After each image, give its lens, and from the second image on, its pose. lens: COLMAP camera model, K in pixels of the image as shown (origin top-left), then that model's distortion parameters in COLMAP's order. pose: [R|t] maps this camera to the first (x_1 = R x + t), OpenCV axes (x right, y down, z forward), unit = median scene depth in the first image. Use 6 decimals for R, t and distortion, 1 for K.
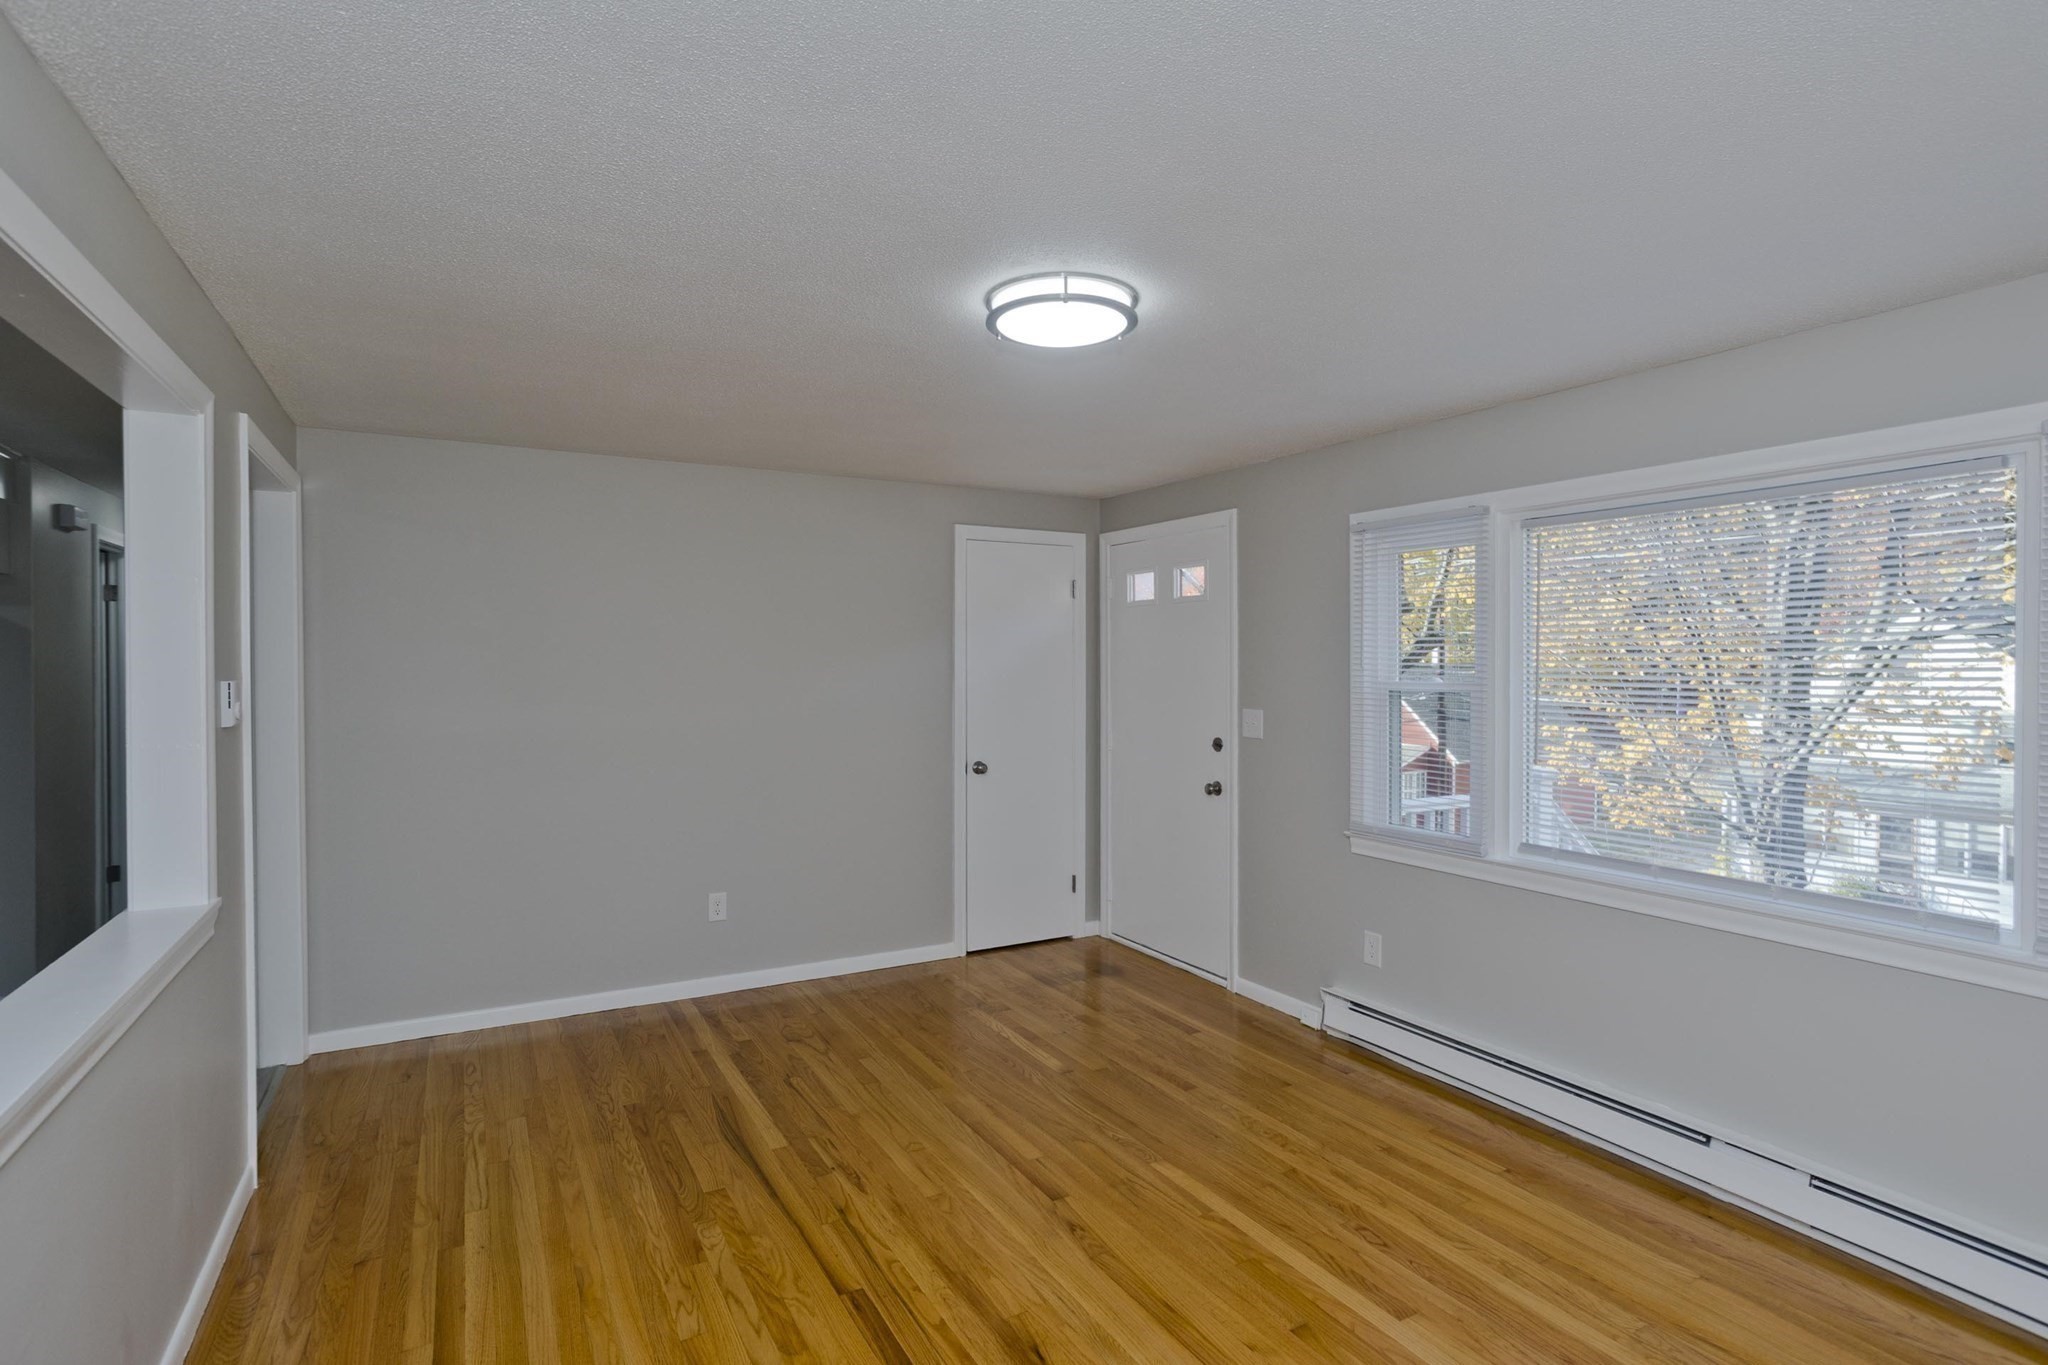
lens RADIAL K [[1017.4, 0, 1024.0], [0, 1017.4, 682.5], [0, 0, 1]] dist [-0.068969, 0.058590]
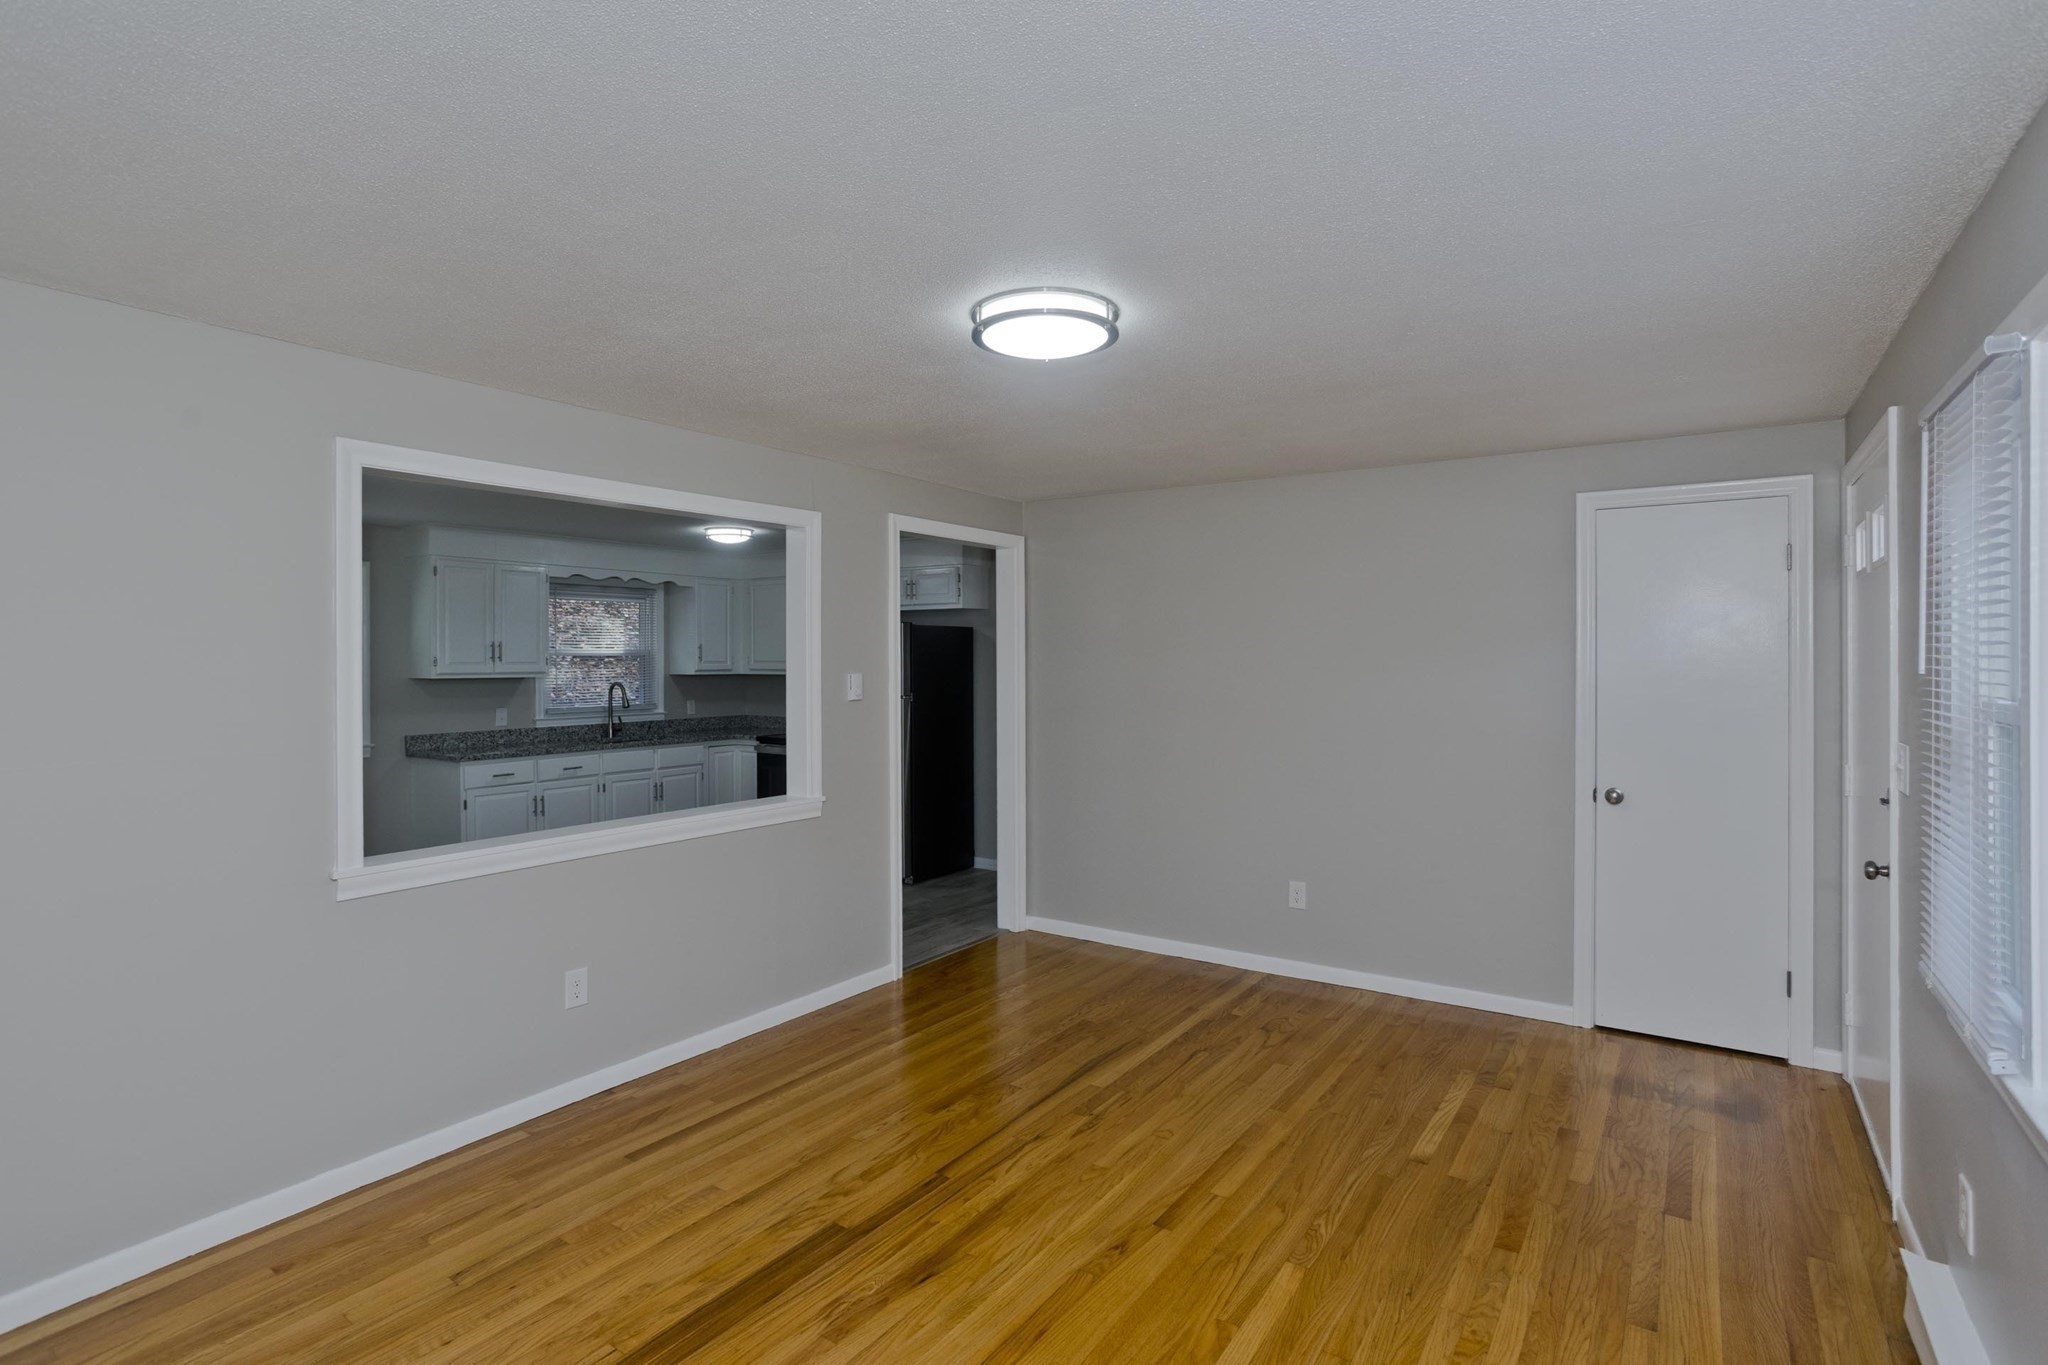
lens RADIAL K [[1000.9, 0, 1024.0], [0, 1000.9, 682.5], [0, 0, 1]] dist [-0.046874, 0.030611]
pose [[0.441452, 0.019082, -0.897082, 0.586817], [-0.015847, 0.999784, 0.013468, -0.010593], [0.897145, 0.008270, 0.441659, 0.333668]]
